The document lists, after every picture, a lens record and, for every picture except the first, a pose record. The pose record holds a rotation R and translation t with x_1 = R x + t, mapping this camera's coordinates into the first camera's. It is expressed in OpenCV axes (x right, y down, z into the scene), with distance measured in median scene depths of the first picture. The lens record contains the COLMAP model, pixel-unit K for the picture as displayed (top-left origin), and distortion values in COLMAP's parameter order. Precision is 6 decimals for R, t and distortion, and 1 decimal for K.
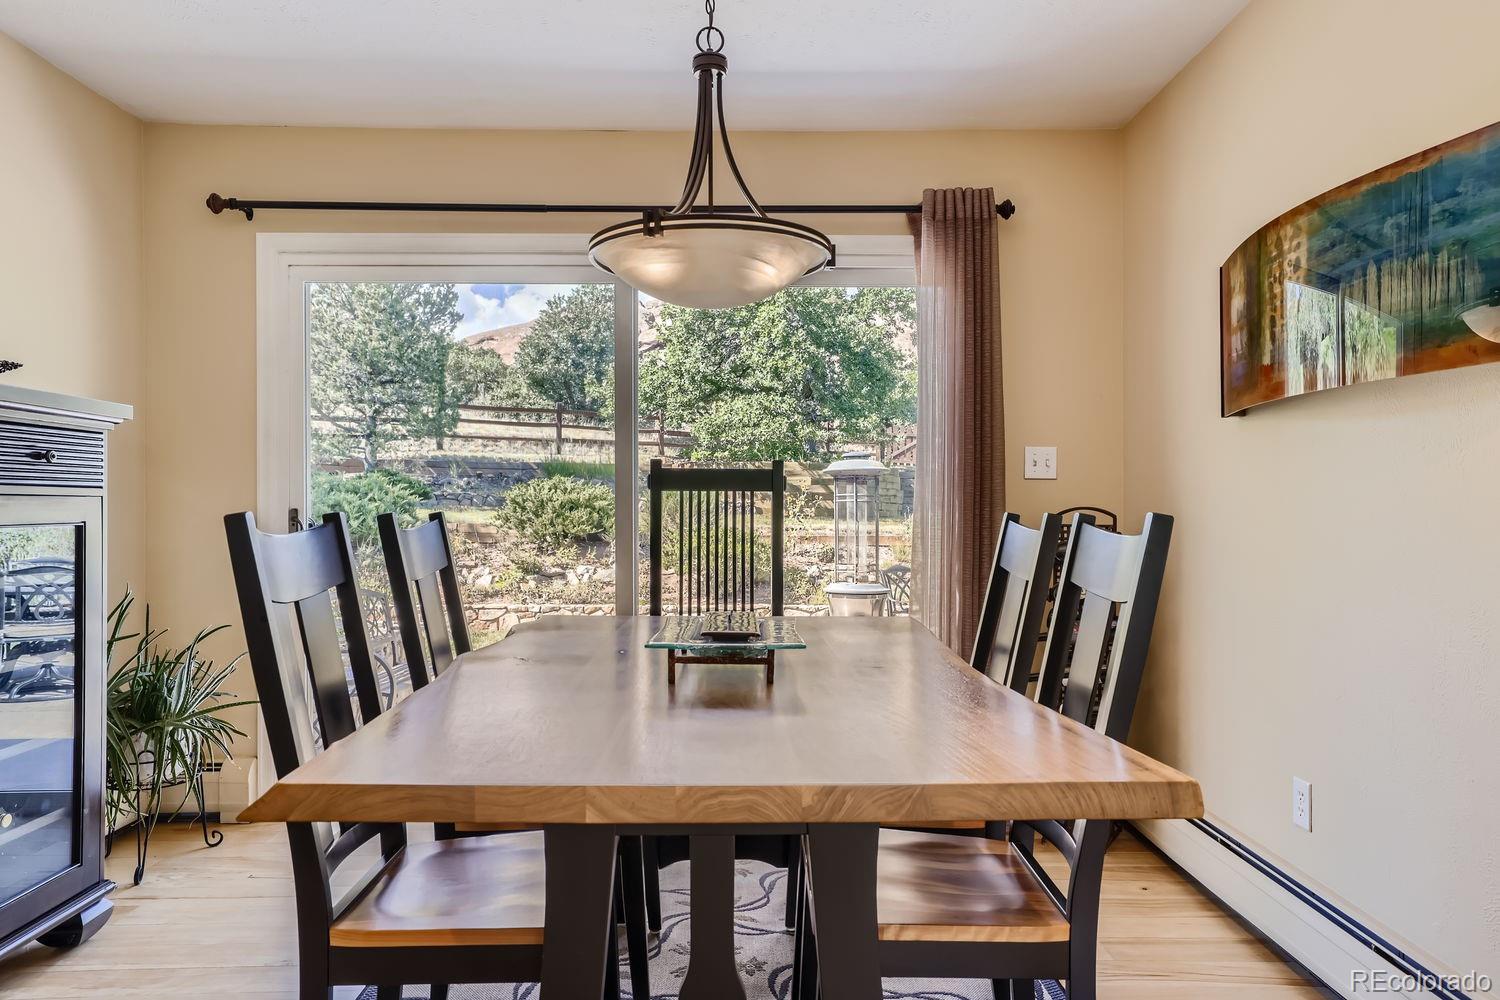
lens RADIAL K [[1035.3, 0, 747.5], [0, 1035.3, 501.7], [0, 0, 1]] dist [-0.020147, 0.026082]
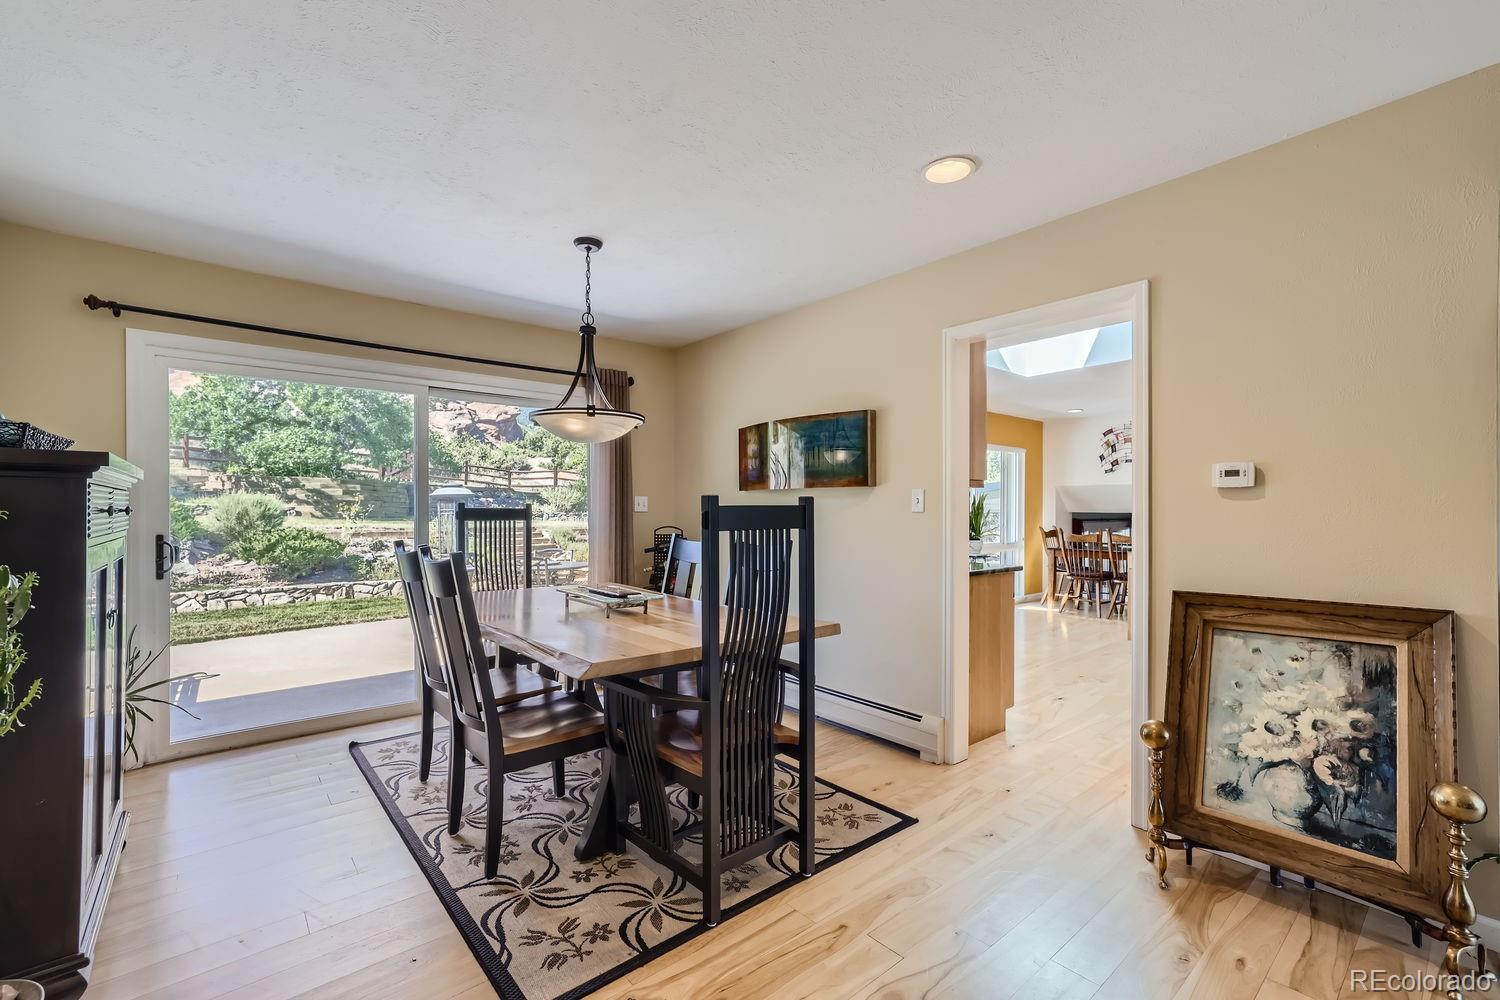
lens RADIAL K [[649.2, 0, 753.4], [0, 649.2, 503.2], [0, 0, 1]] dist [-0.004179, 0.004839]
pose [[0.764167, 0.004500, 0.645002, -0.389012], [-0.006104, 0.999981, 0.000255, -0.041087], [-0.644989, -0.004132, 0.764181, -0.151420]]
